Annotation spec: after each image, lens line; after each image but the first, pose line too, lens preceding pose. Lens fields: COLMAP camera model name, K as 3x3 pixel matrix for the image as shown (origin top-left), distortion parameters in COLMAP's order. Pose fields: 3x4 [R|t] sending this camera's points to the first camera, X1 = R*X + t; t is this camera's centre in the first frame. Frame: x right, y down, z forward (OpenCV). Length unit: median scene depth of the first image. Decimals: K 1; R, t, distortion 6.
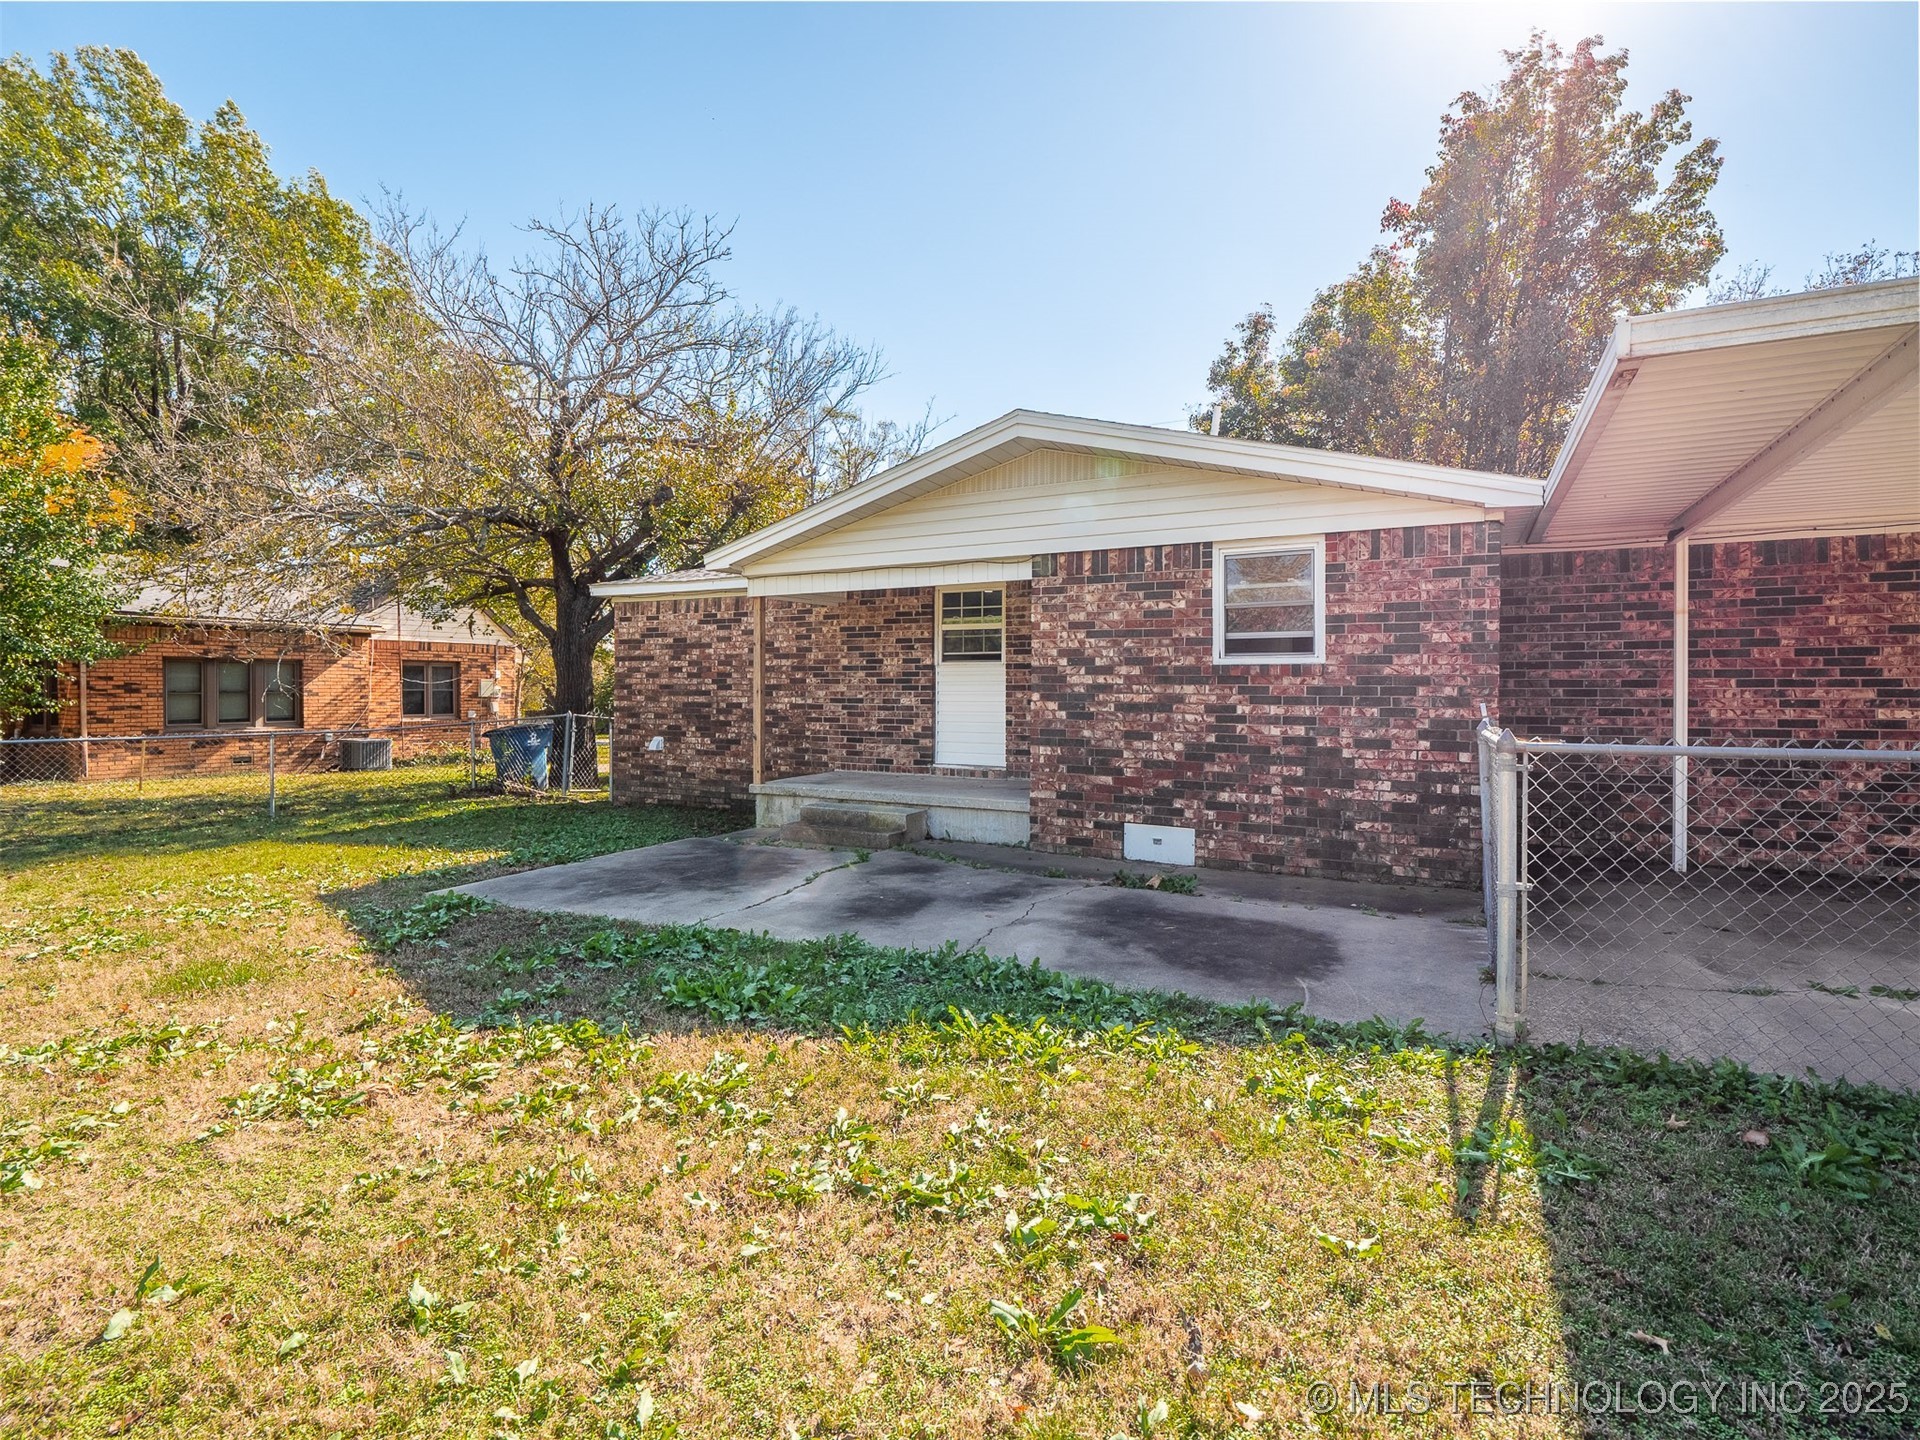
lens RADIAL K [[957.6, 0, 959.1], [0, 957.6, 710.7], [0, 0, 1]] dist [-0.000526, -0.005124]
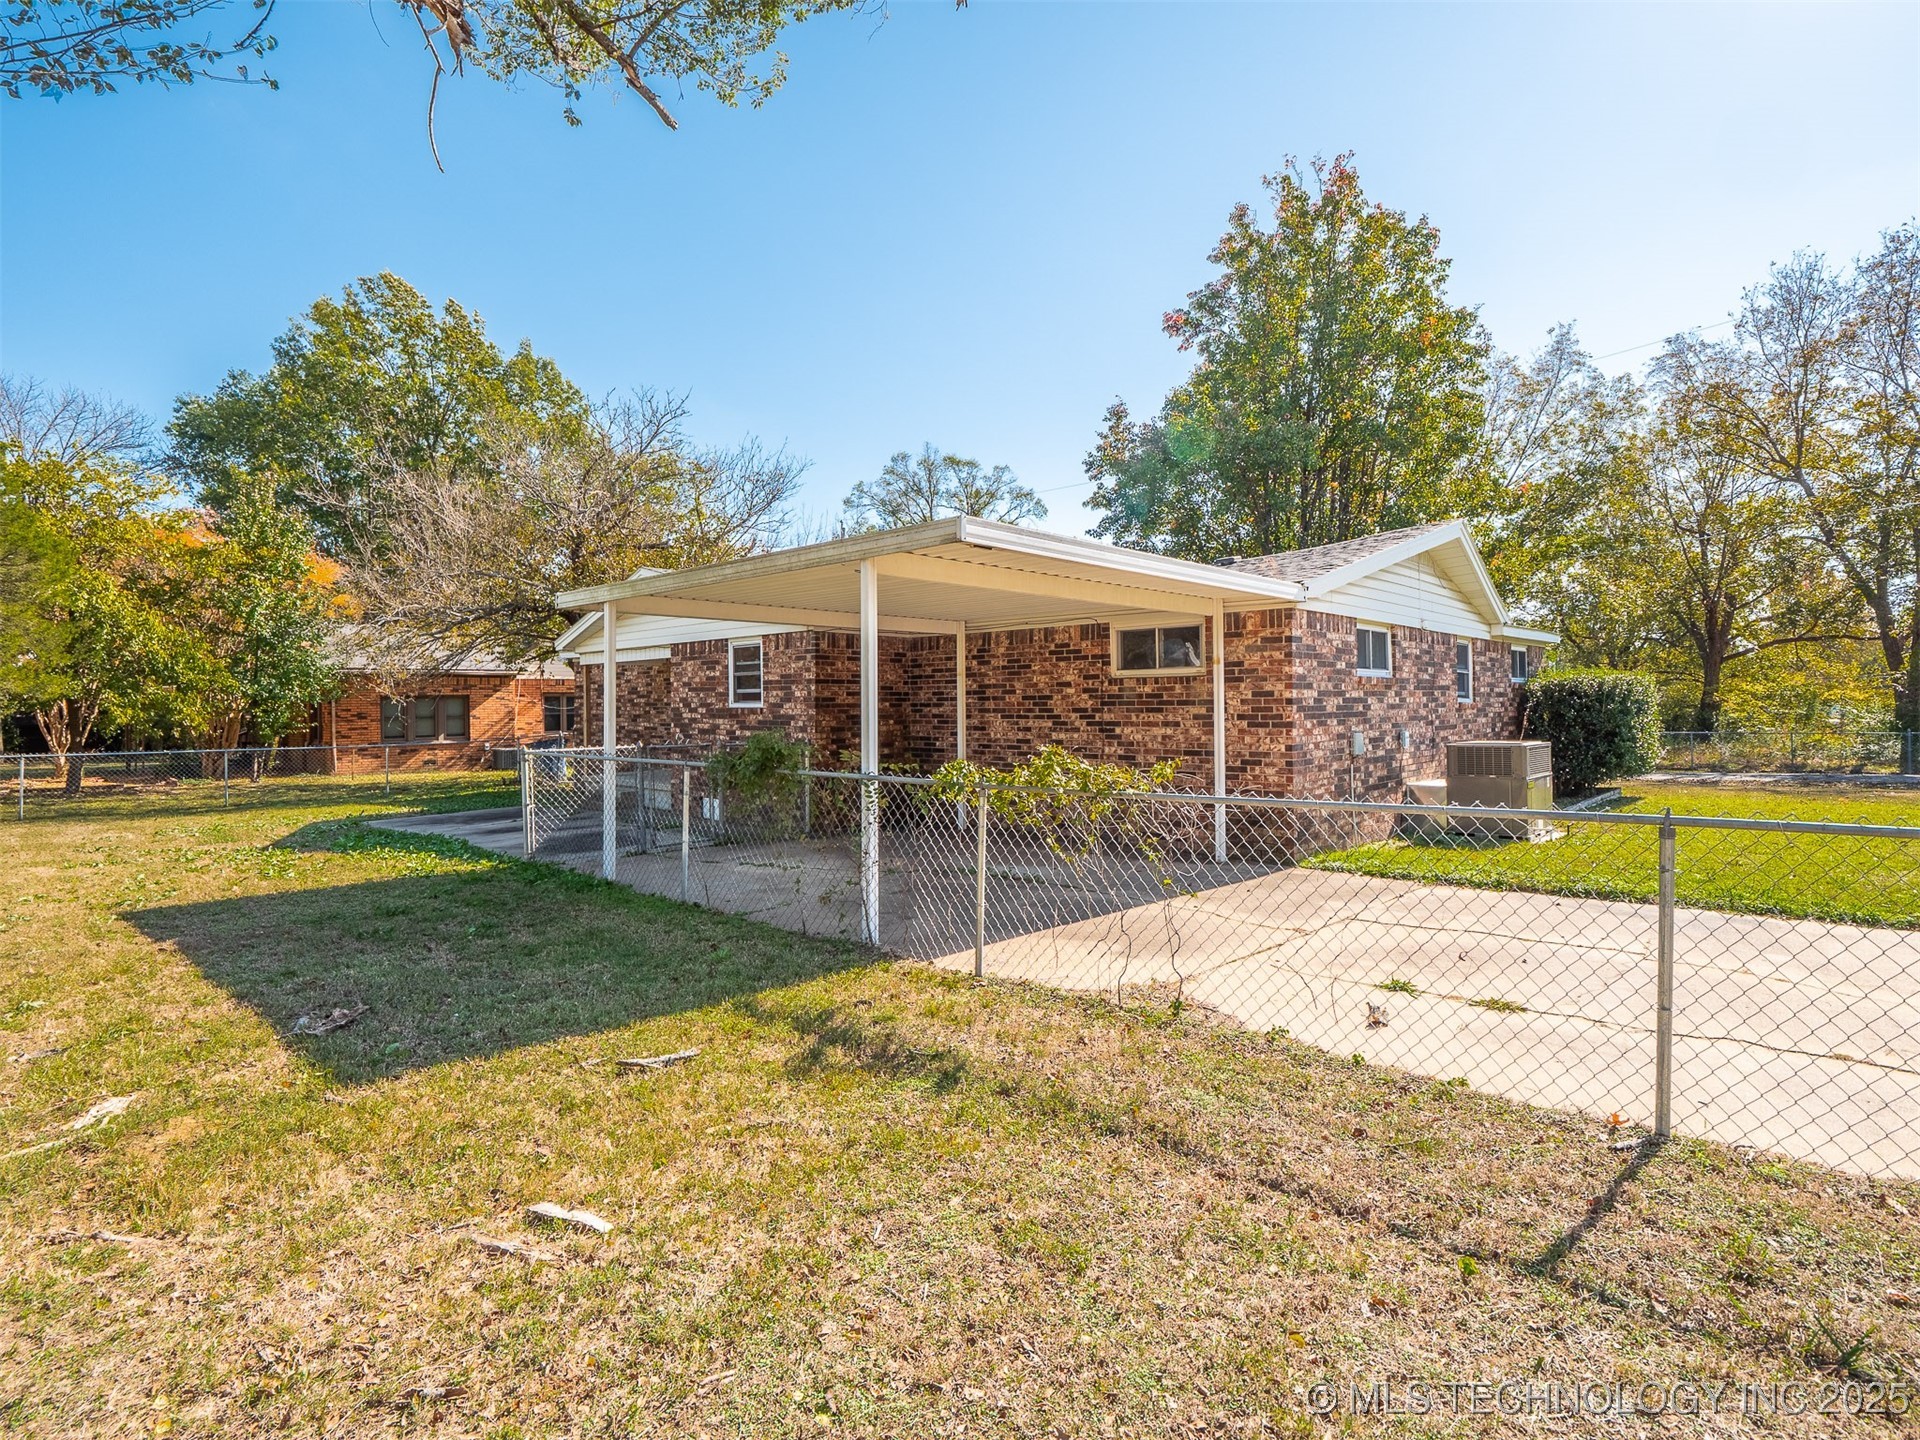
lens RADIAL K [[957.6, 0, 953.8], [0, 957.6, 716.9], [0, 0, 1]] dist [-0.000526, -0.005124]
pose [[0.960988, -0.006933, -0.276502, 1.088574], [0.006048, 0.999973, -0.004053, -0.020146], [0.276522, 0.002223, 0.961005, -0.548488]]
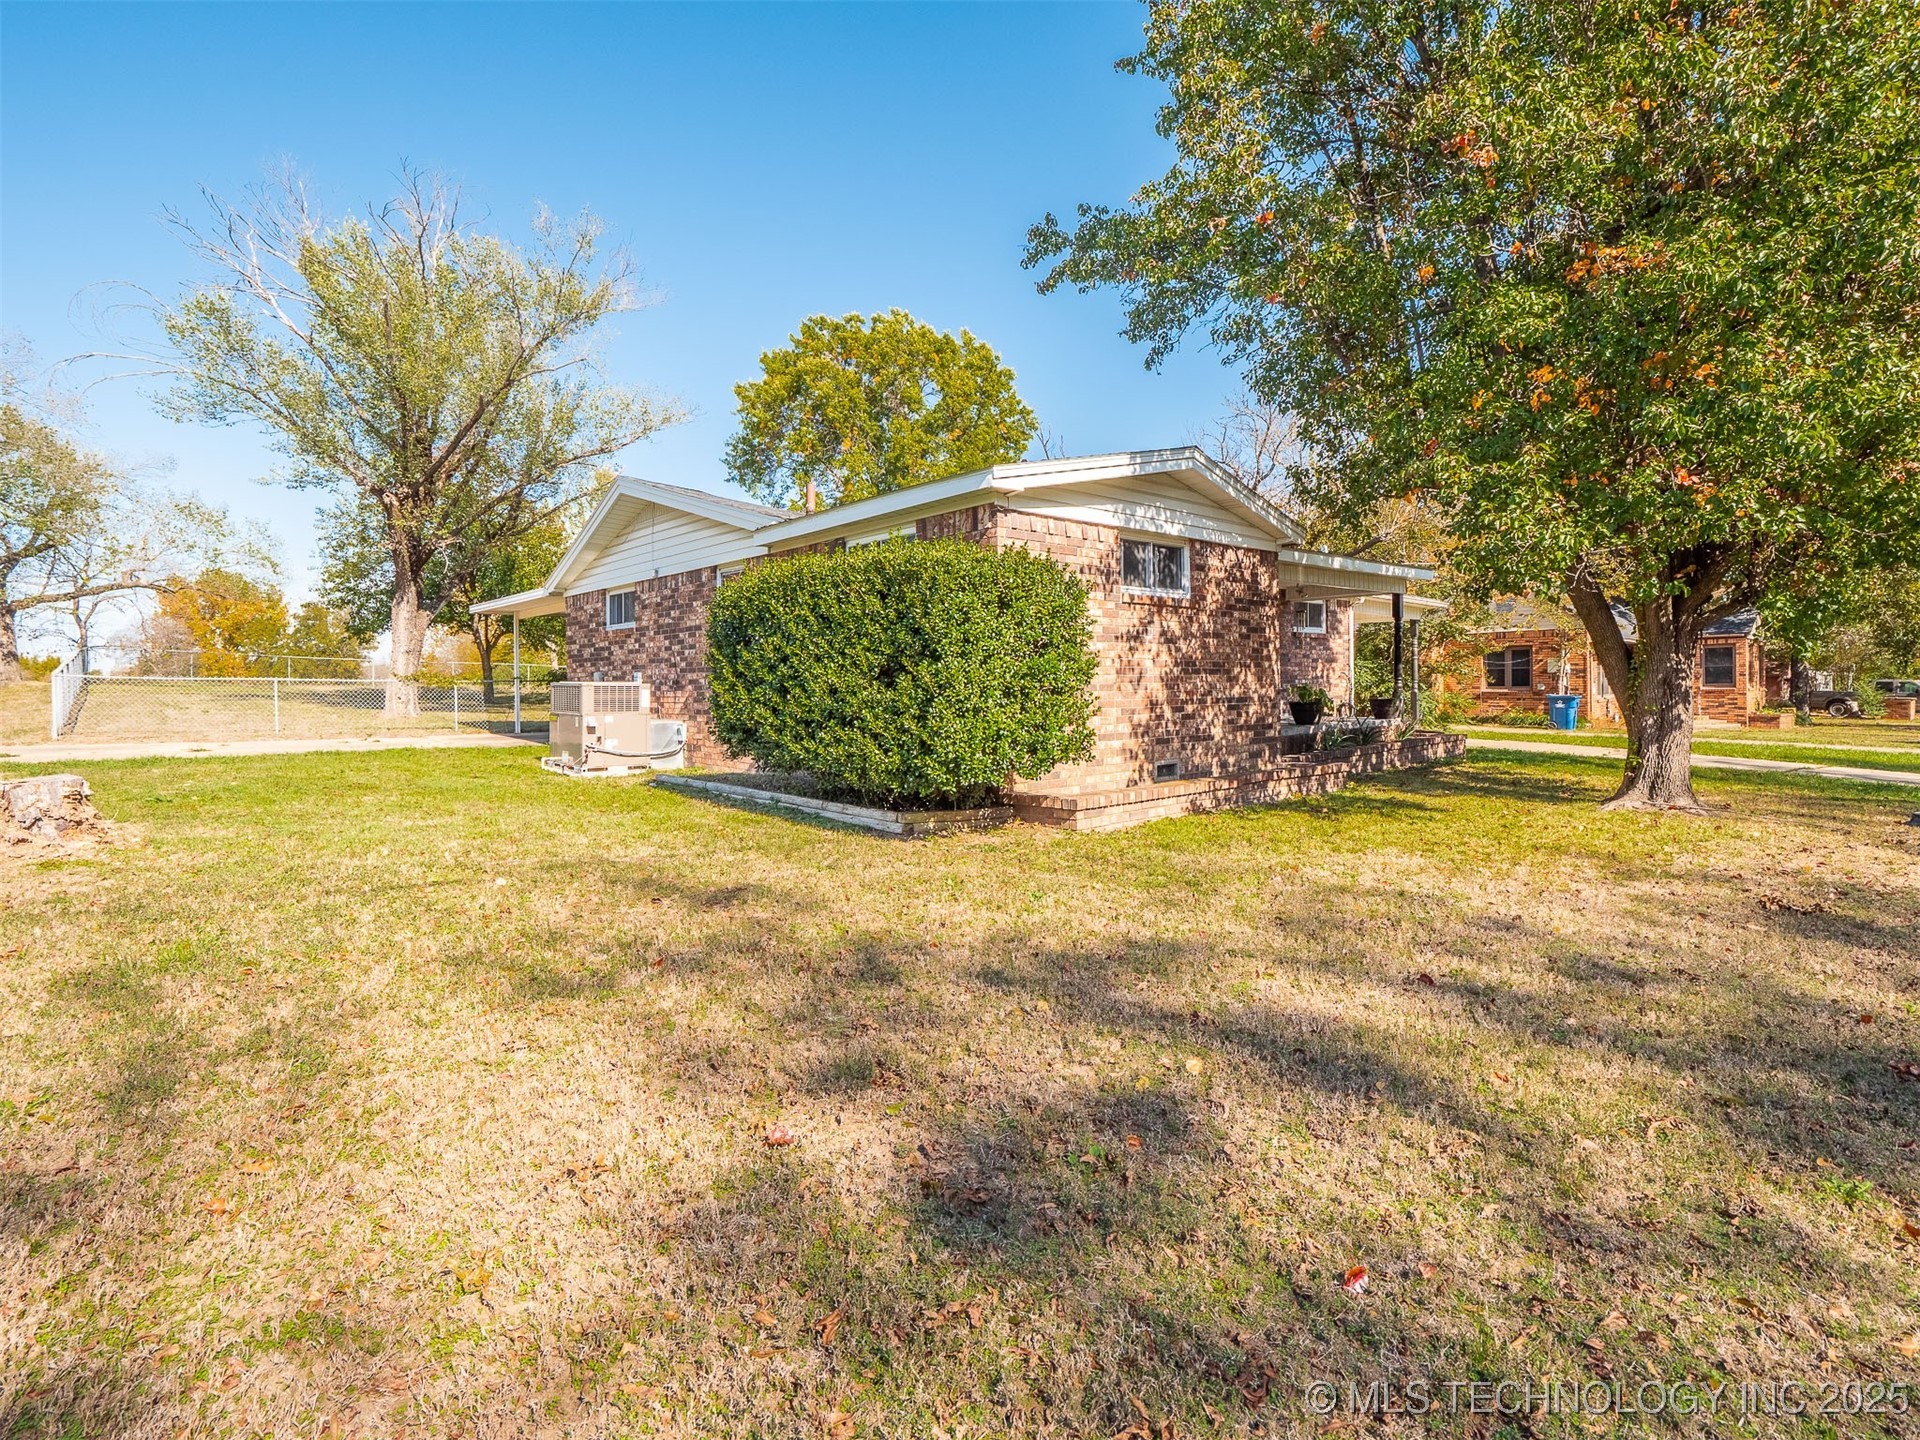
lens RADIAL K [[957.6, 0, 962.5], [0, 957.6, 717.2], [0, 0, 1]] dist [-0.000526, -0.005124]
pose [[-0.387558, 0.031712, -0.921300, 2.728121], [-0.010898, 0.999181, 0.038978, 0.007759], [0.921781, 0.025147, -0.386895, 2.292836]]
